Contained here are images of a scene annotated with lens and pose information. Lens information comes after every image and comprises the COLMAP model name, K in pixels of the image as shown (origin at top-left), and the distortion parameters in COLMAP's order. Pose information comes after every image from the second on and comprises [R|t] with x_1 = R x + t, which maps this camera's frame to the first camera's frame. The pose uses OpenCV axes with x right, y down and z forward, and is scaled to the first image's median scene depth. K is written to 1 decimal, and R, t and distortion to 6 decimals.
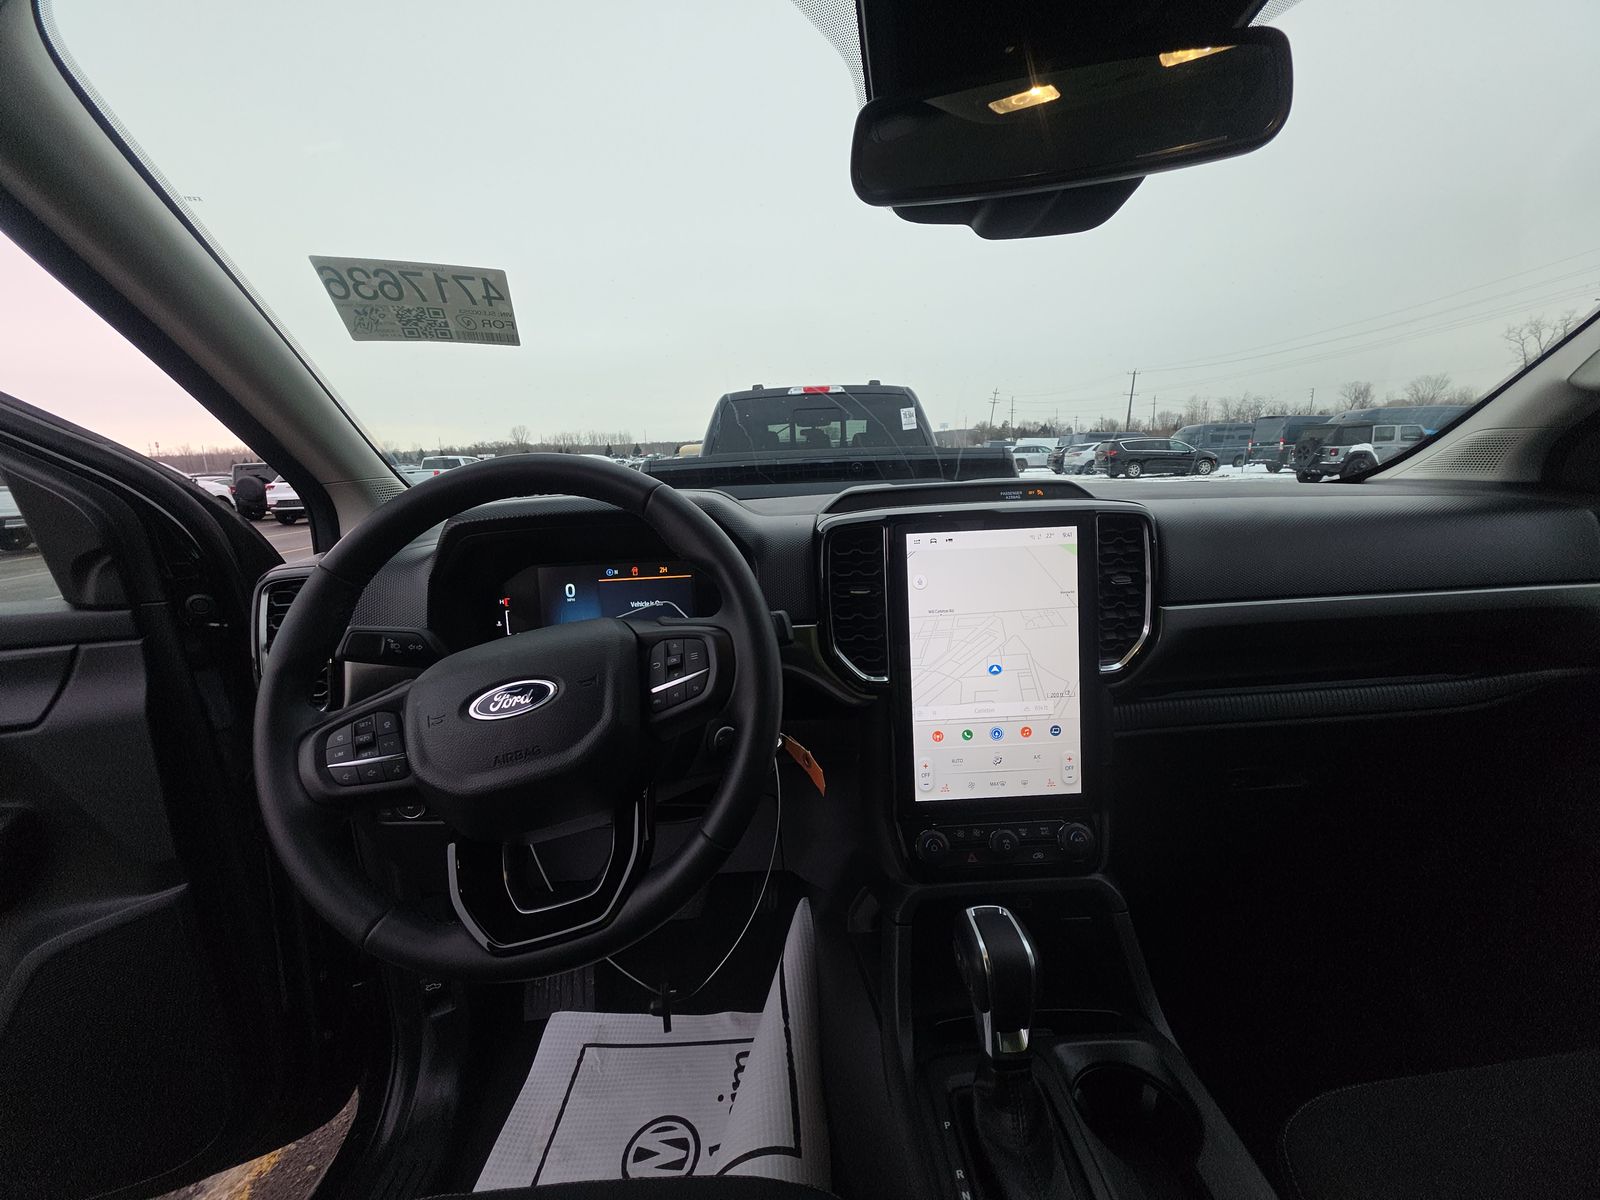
lens RADIAL K [[629.2, 0, 801.9], [0, 629.2, 605.5], [0, 0, 1]] dist [0.008957, -0.005394]
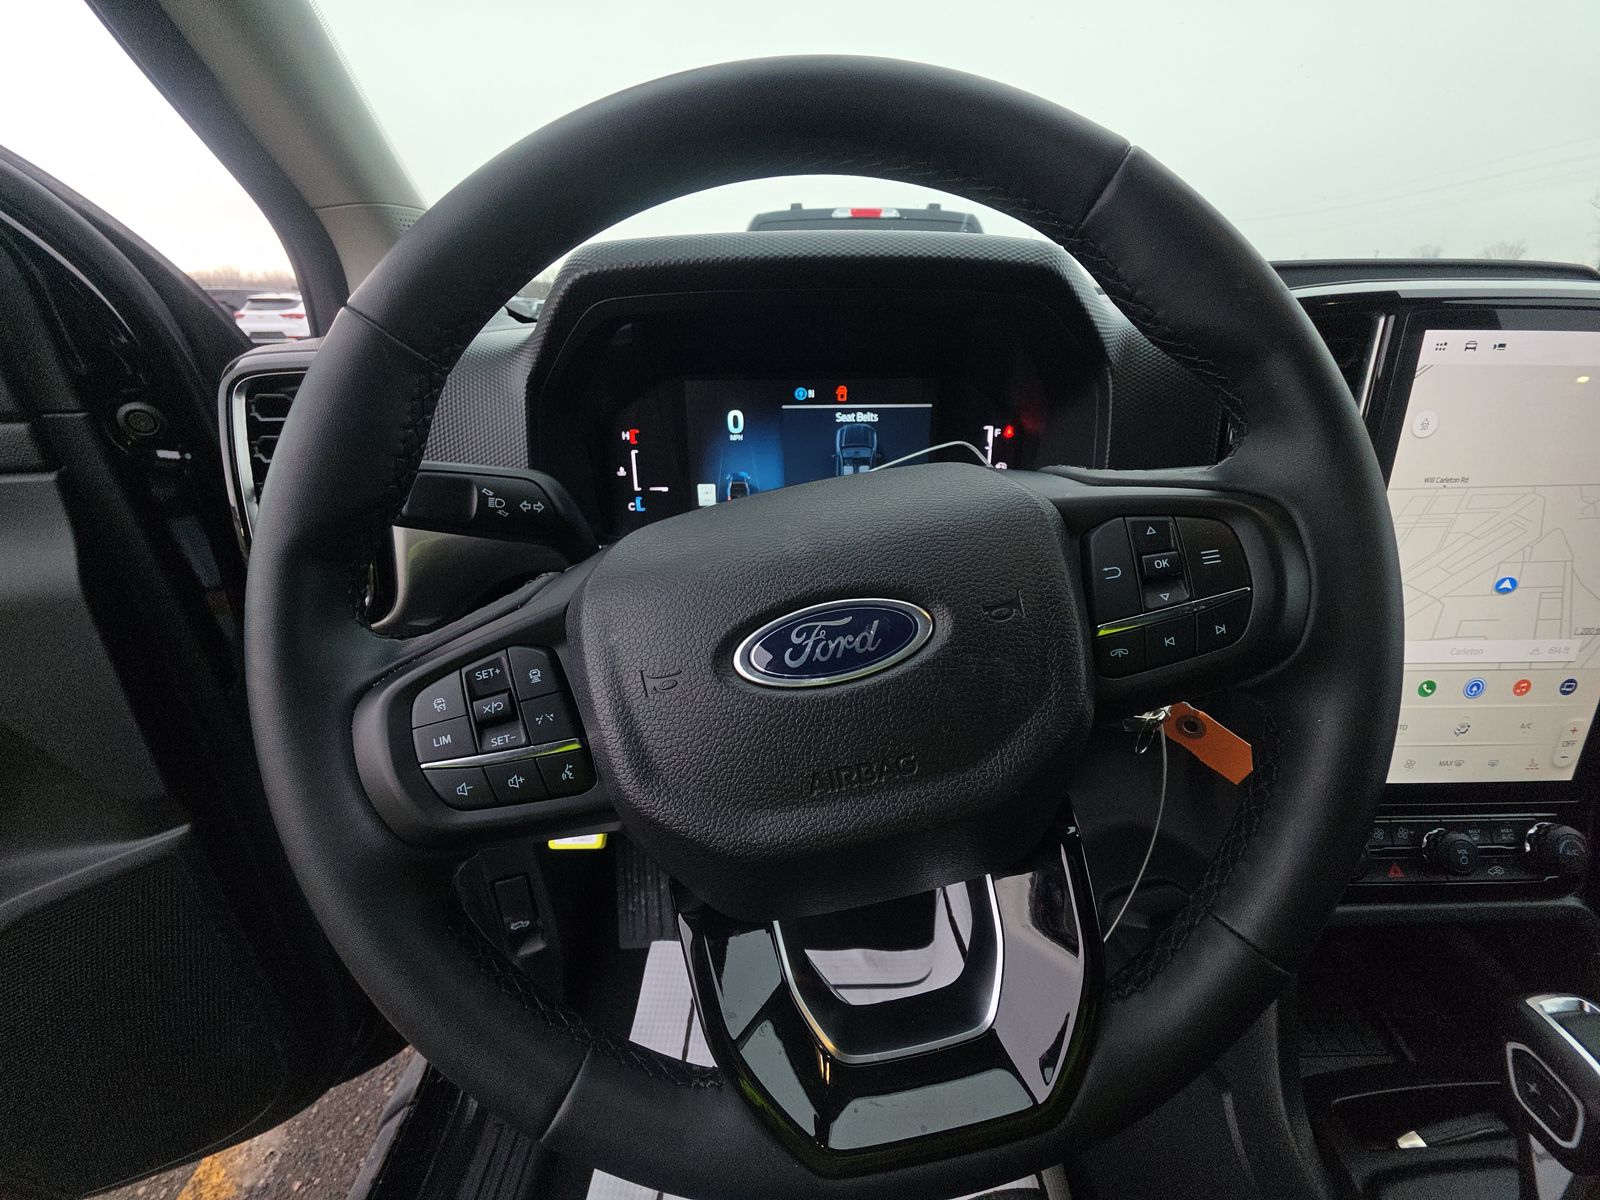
lens RADIAL K [[629.2, 0, 801.9], [0, 629.2, 605.5], [0, 0, 1]] dist [0.008957, -0.005394]
pose [[0.999136, 0.041096, 0.006214, -0.350133], [-0.041493, 0.977542, 0.206618, 0.025853], [0.002417, -0.206697, 0.978402, 0.418941]]
